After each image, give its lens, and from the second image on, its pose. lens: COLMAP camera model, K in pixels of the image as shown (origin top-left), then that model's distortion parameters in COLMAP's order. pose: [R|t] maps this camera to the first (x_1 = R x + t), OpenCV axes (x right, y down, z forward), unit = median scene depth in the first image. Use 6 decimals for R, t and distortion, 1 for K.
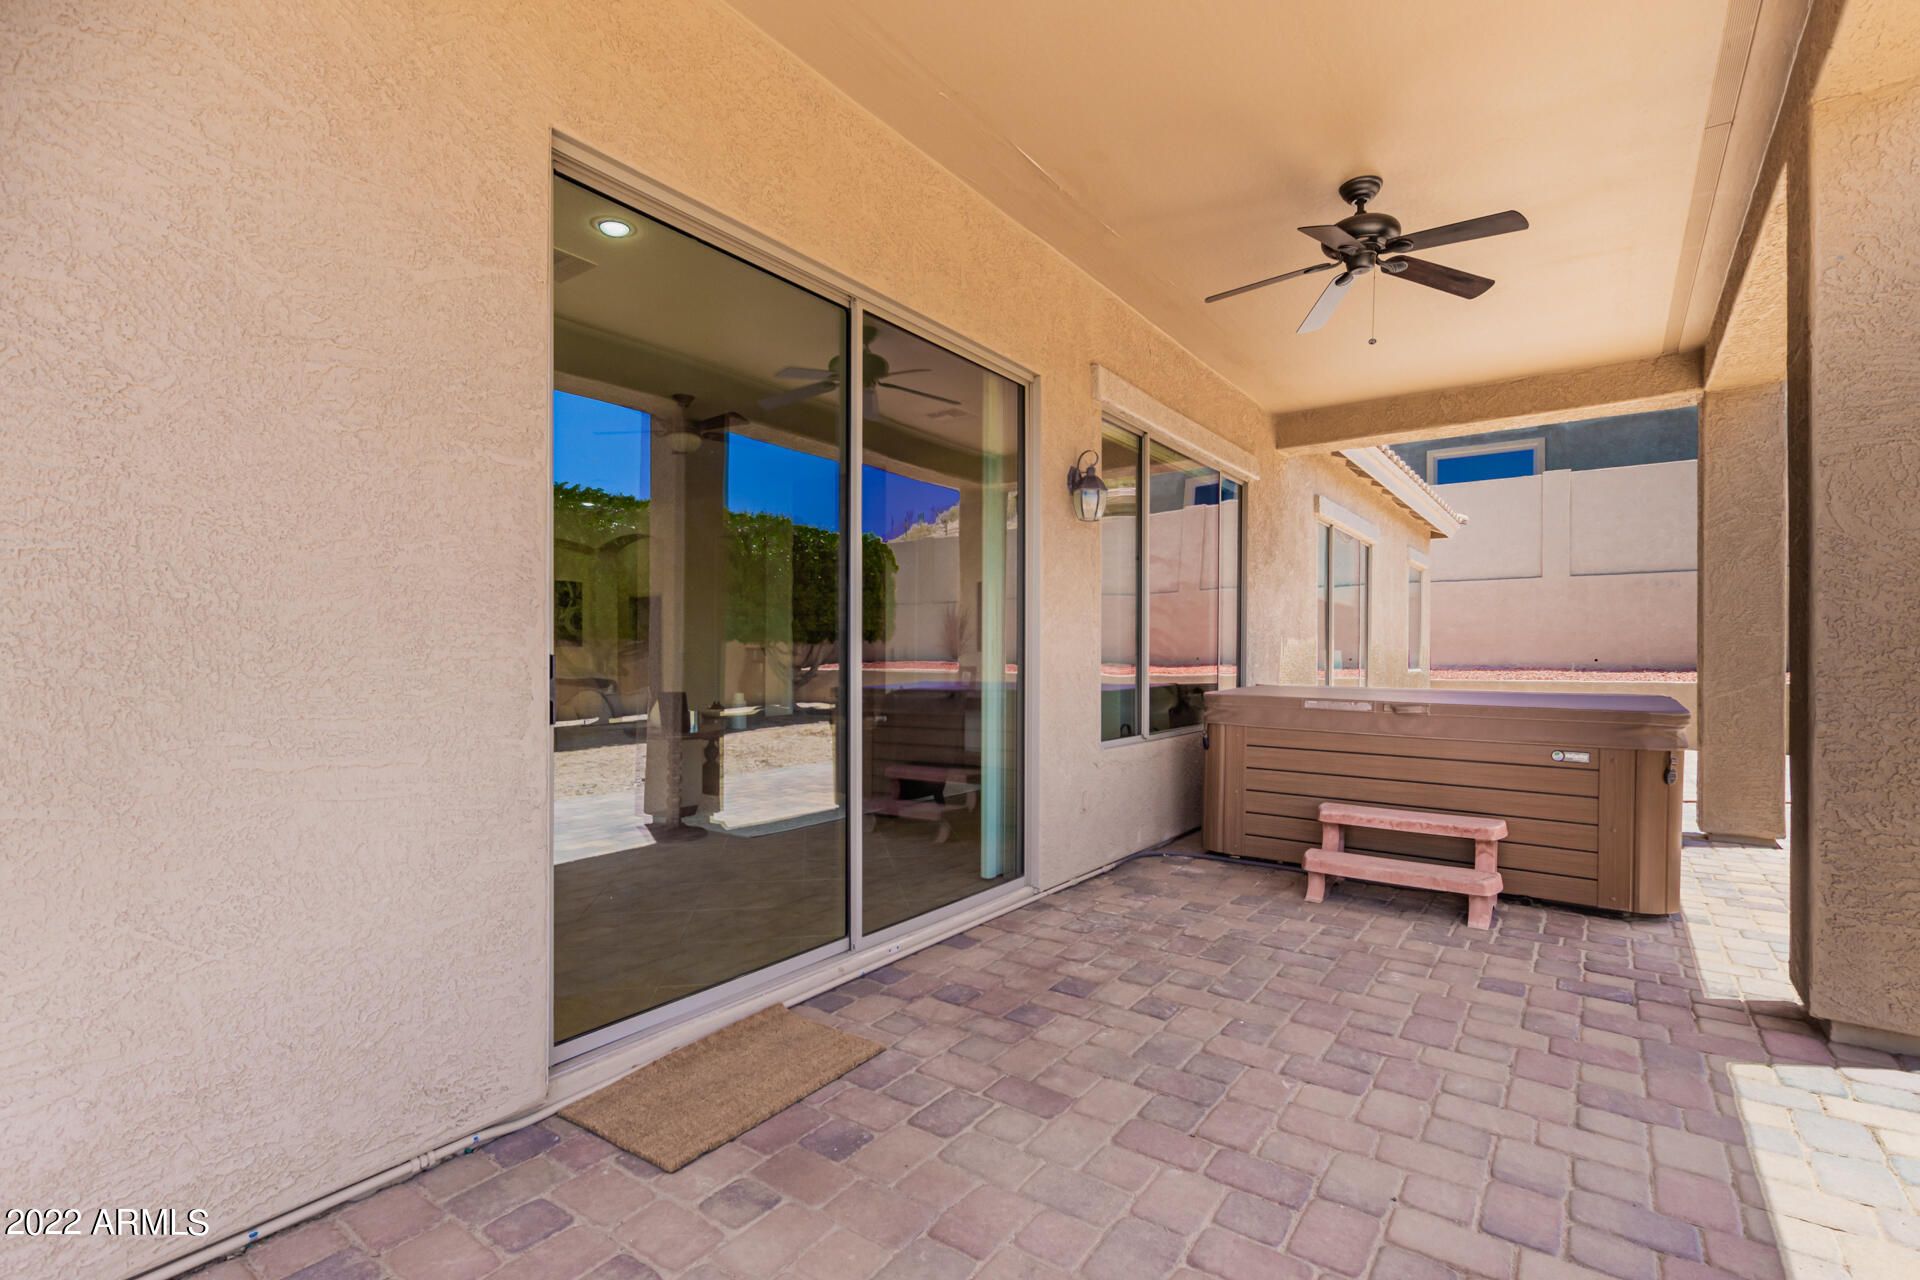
lens RADIAL K [[891.0, 0, 960.5], [0, 891.0, 656.0], [0, 0, 1]] dist [-0.000235, -0.000625]
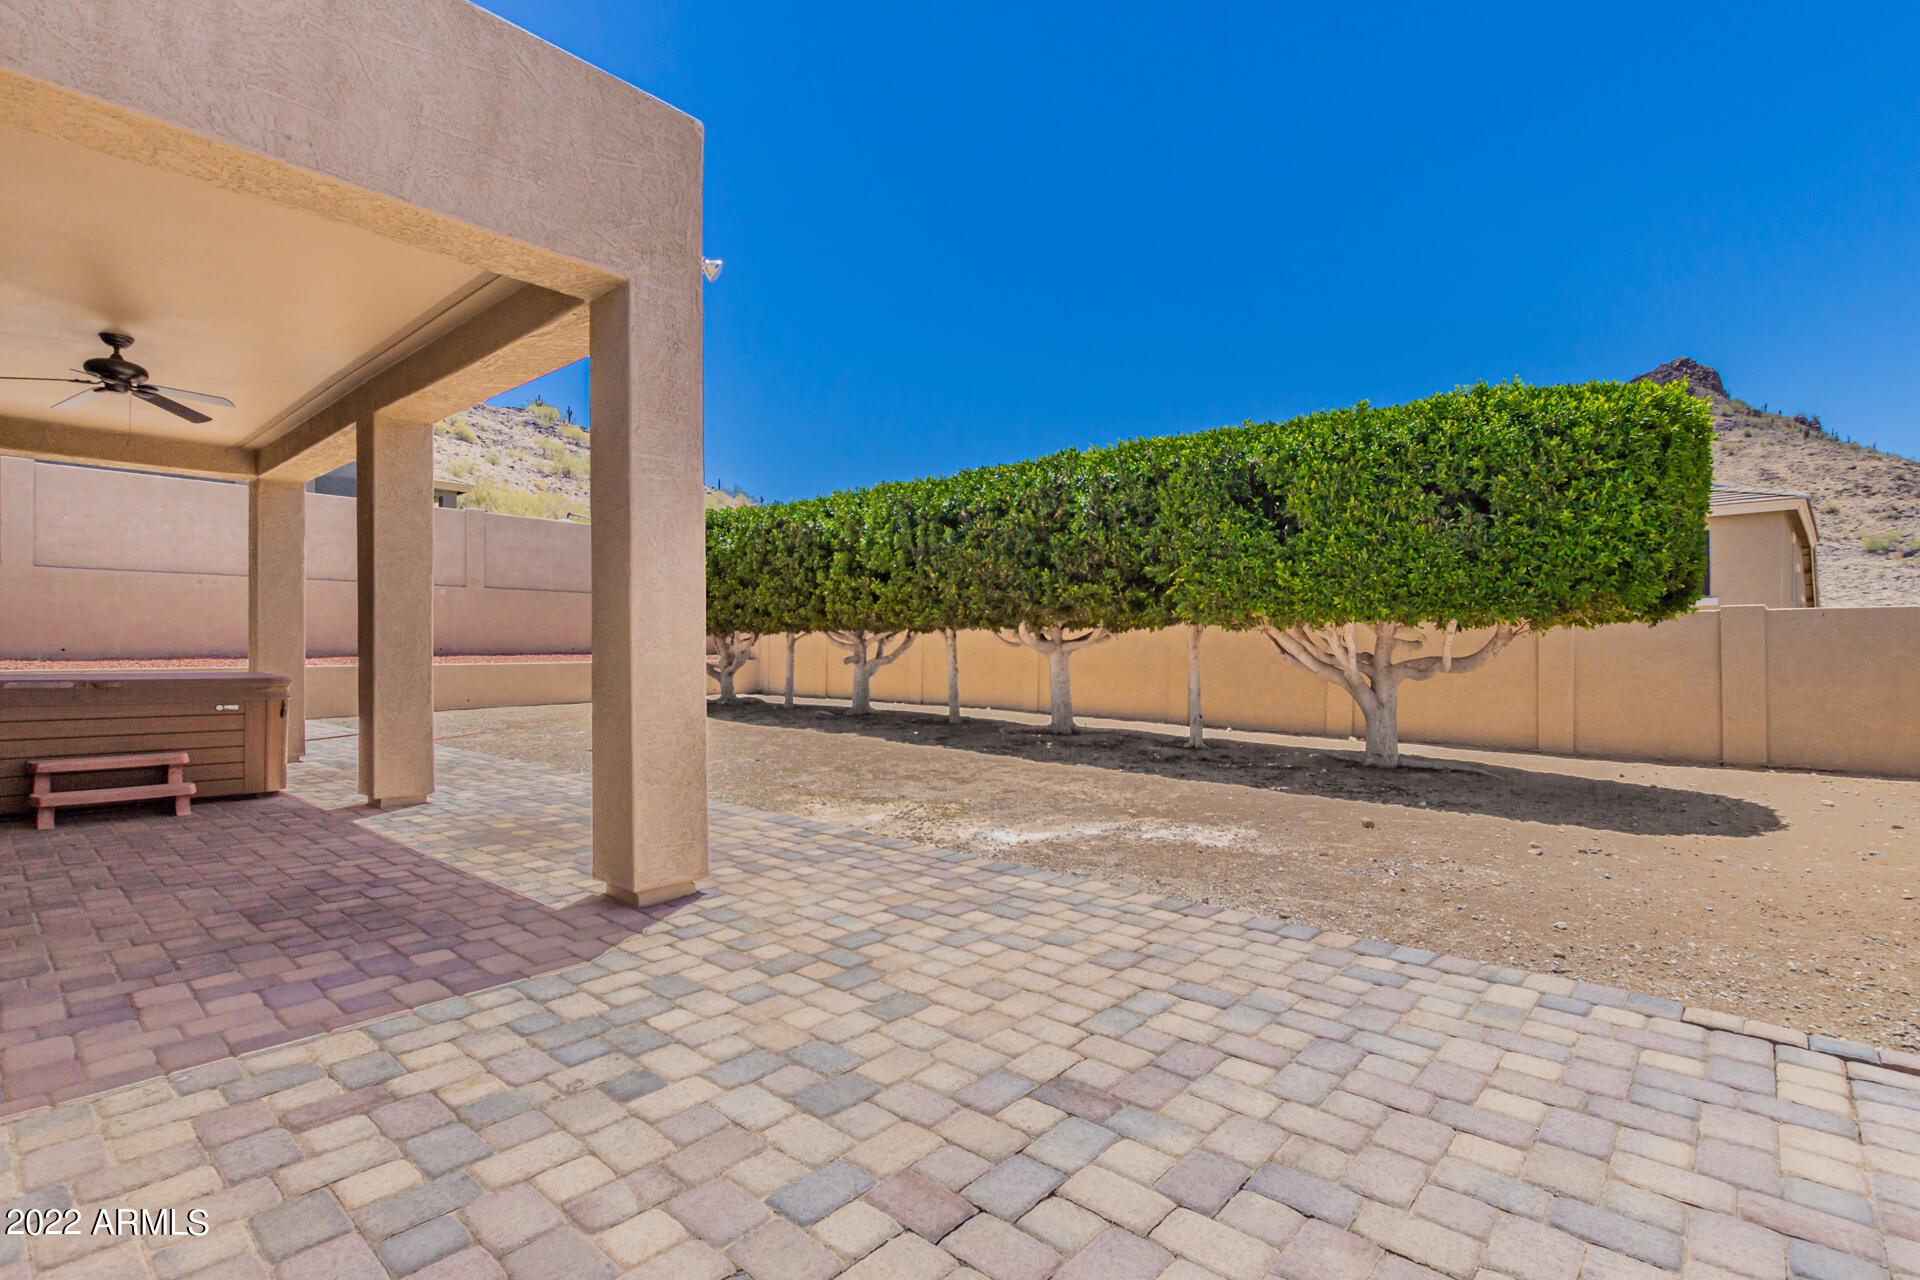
lens RADIAL K [[891.0, 0, 956.5], [0, 891.0, 643.7], [0, 0, 1]] dist [-0.000235, -0.000625]
pose [[0.094901, 0.002105, 0.995484, -0.815543], [-0.004261, 0.999989, -0.001708, -0.009363], [-0.995478, -0.004079, 0.094909, -0.502005]]
